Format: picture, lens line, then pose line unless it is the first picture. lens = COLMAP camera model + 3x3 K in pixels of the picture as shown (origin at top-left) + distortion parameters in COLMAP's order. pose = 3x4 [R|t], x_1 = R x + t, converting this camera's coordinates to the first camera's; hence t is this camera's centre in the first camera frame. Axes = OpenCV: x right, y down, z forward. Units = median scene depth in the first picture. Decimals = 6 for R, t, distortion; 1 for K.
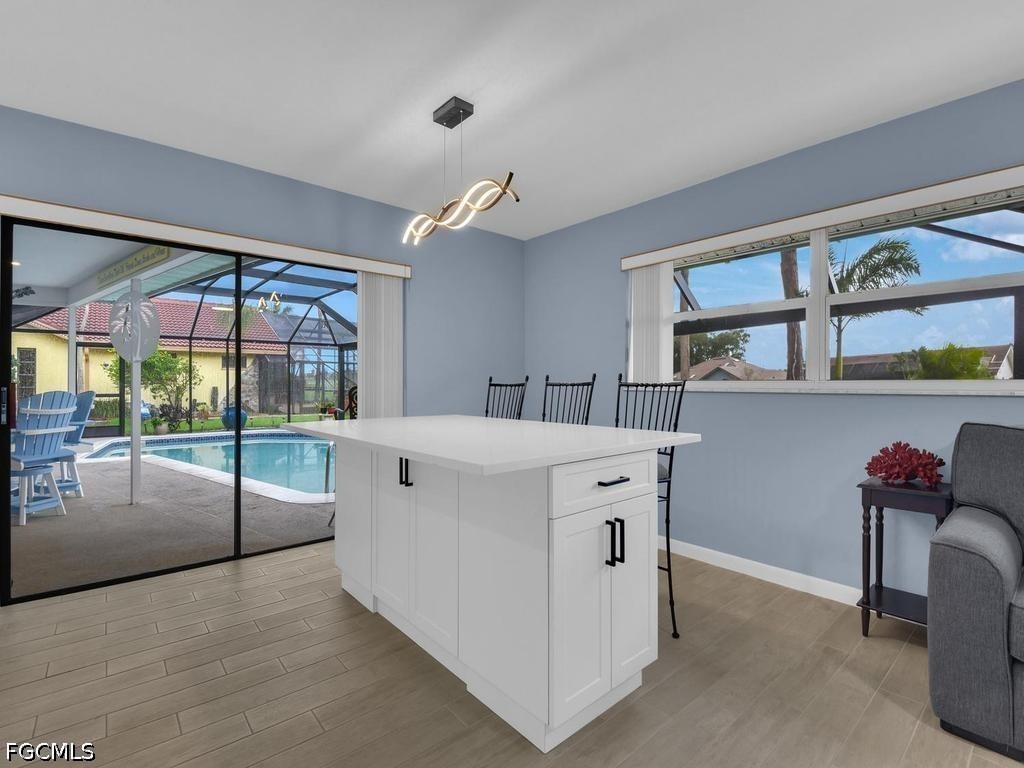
lens RADIAL K [[465.2, 0, 496.5], [0, 465.2, 377.6], [0, 0, 1]] dist [0.000188, -0.006100]
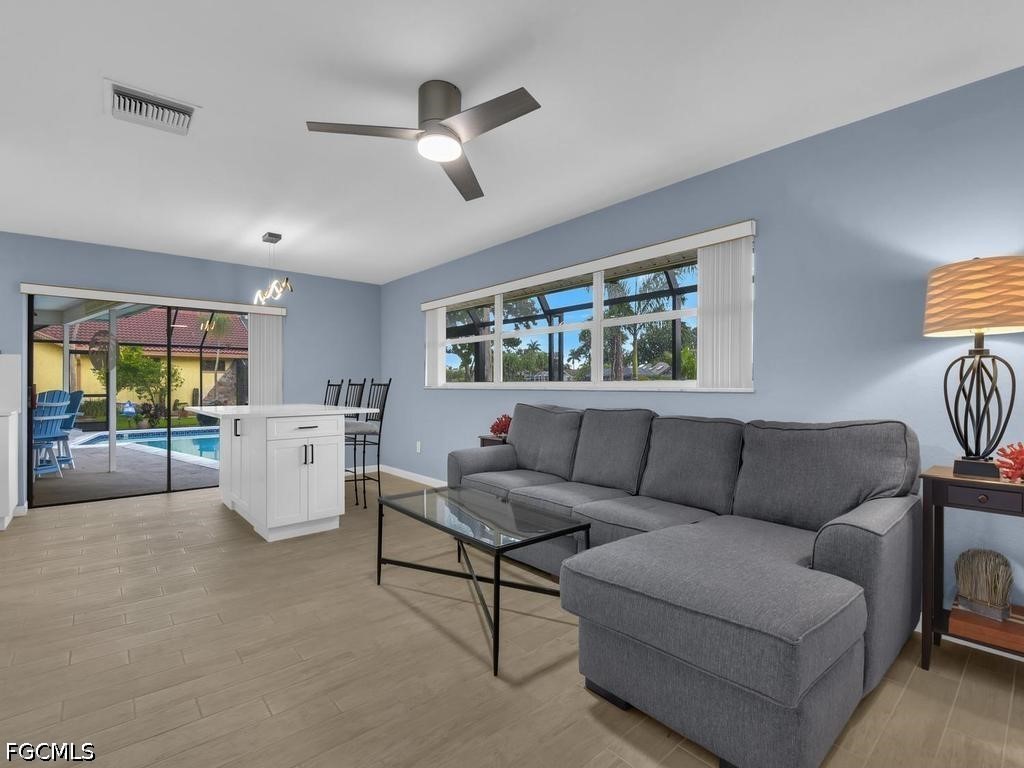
lens RADIAL K [[465.2, 0, 487.9], [0, 465.2, 377.9], [0, 0, 1]] dist [0.000188, -0.006100]
pose [[0.999993, -0.003397, -0.001826, 0.164930], [0.003394, 0.999993, -0.001247, -0.001440], [0.001830, 0.001240, 0.999998, -0.182312]]
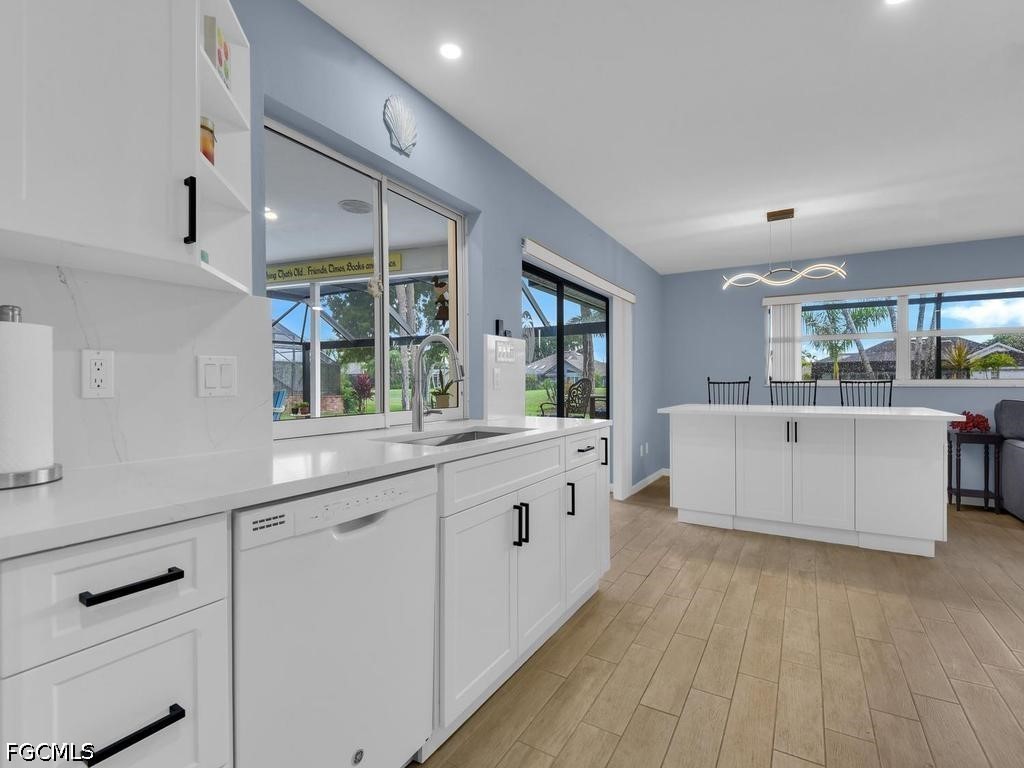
lens RADIAL K [[465.2, 0, 505.9], [0, 465.2, 391.8], [0, 0, 1]] dist [0.000188, -0.006100]
pose [[0.954896, -0.013832, 0.296619, -0.315619], [0.001797, 0.999165, 0.040806, -0.005218], [-0.296936, -0.038432, 0.954124, -0.055250]]
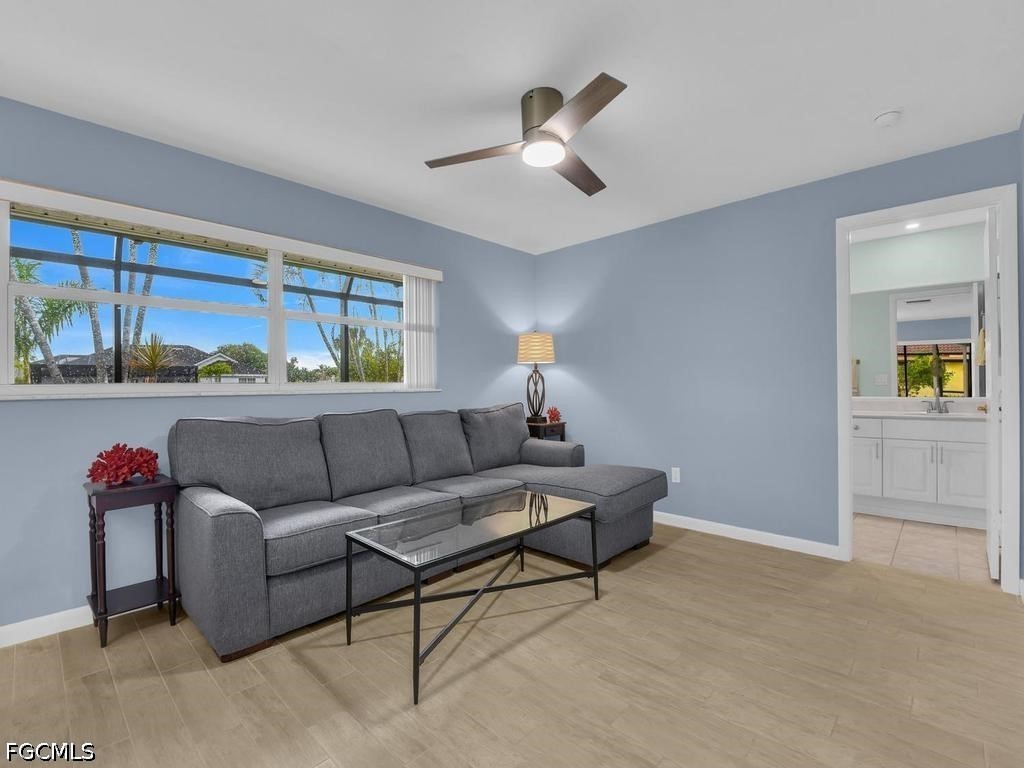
lens RADIAL K [[465.2, 0, 526.0], [0, 465.2, 379.9], [0, 0, 1]] dist [0.000188, -0.006100]
pose [[-0.126418, 0.002702, 0.991973, -0.055521], [-0.010272, 0.999939, -0.004032, -0.001543], [-0.991924, -0.010699, -0.126382, 0.049410]]
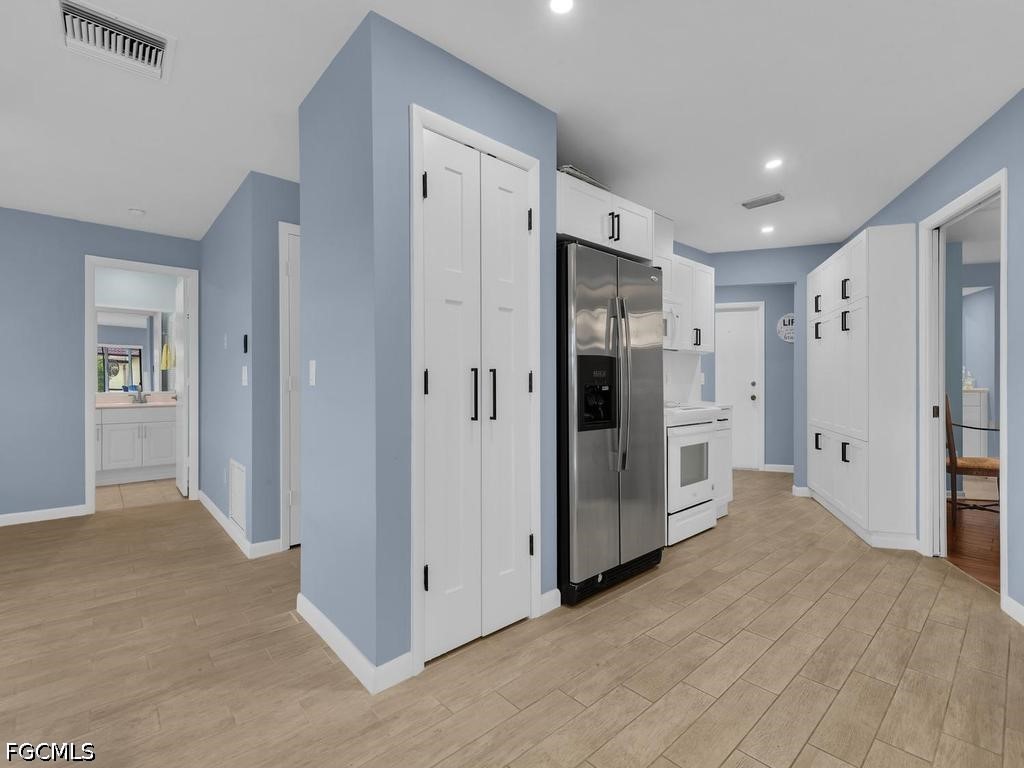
lens RADIAL K [[465.2, 0, 506.8], [0, 465.2, 388.5], [0, 0, 1]] dist [0.000188, -0.006100]
pose [[-0.999858, -0.009529, -0.013932, -0.130356], [-0.009480, 0.999949, -0.003560, 0.001576], [0.013965, -0.003427, -0.999897, 0.199226]]
